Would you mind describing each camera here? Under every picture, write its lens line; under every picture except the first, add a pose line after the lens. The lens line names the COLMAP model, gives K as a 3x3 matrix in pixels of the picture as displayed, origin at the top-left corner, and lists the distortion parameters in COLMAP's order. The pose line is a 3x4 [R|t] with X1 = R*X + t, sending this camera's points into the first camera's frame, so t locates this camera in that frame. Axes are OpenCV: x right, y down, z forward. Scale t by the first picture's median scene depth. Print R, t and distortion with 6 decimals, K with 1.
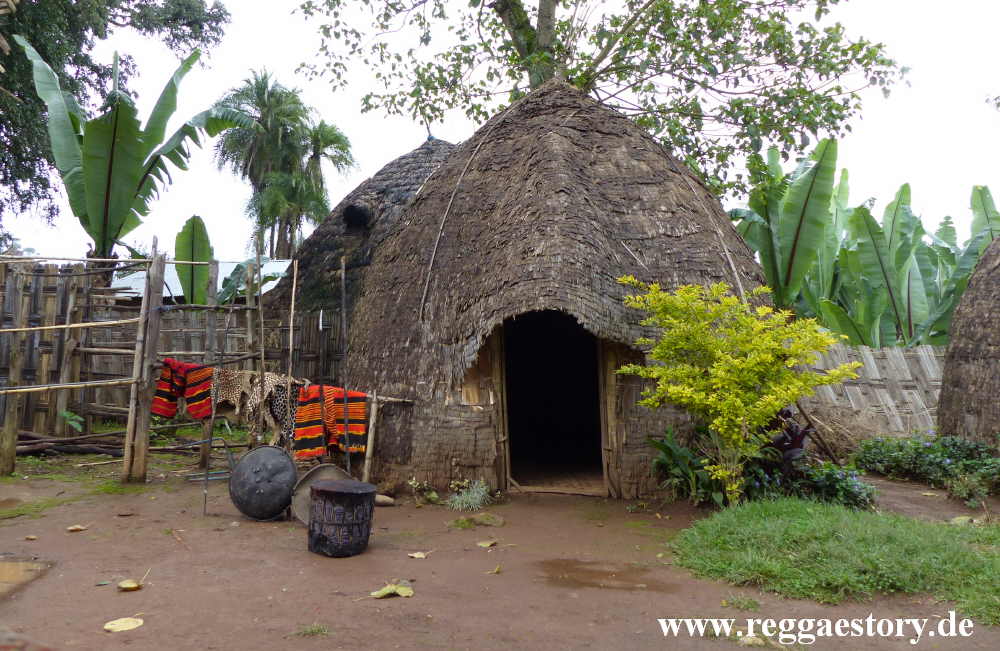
lens RADIAL K [[746.0, 0, 499.0], [0, 746.0, 327.8], [0, 0, 1]] dist [-0.059565, -0.002130]
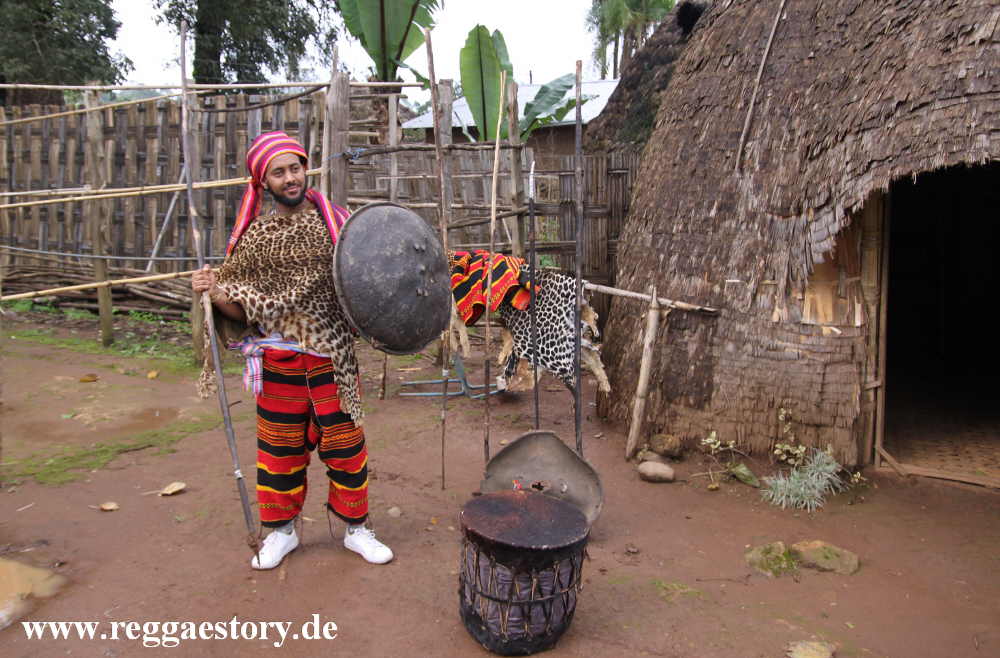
lens RADIAL K [[845.9, 0, 495.6], [0, 845.9, 321.7], [0, 0, 1]] dist [-0.097080, 0.053244]
pose [[0.907224, 0.076702, -0.413596, 0.001928], [0.003848, 0.981681, 0.190493, -0.020669], [0.420631, -0.174412, 0.890309, 0.324594]]
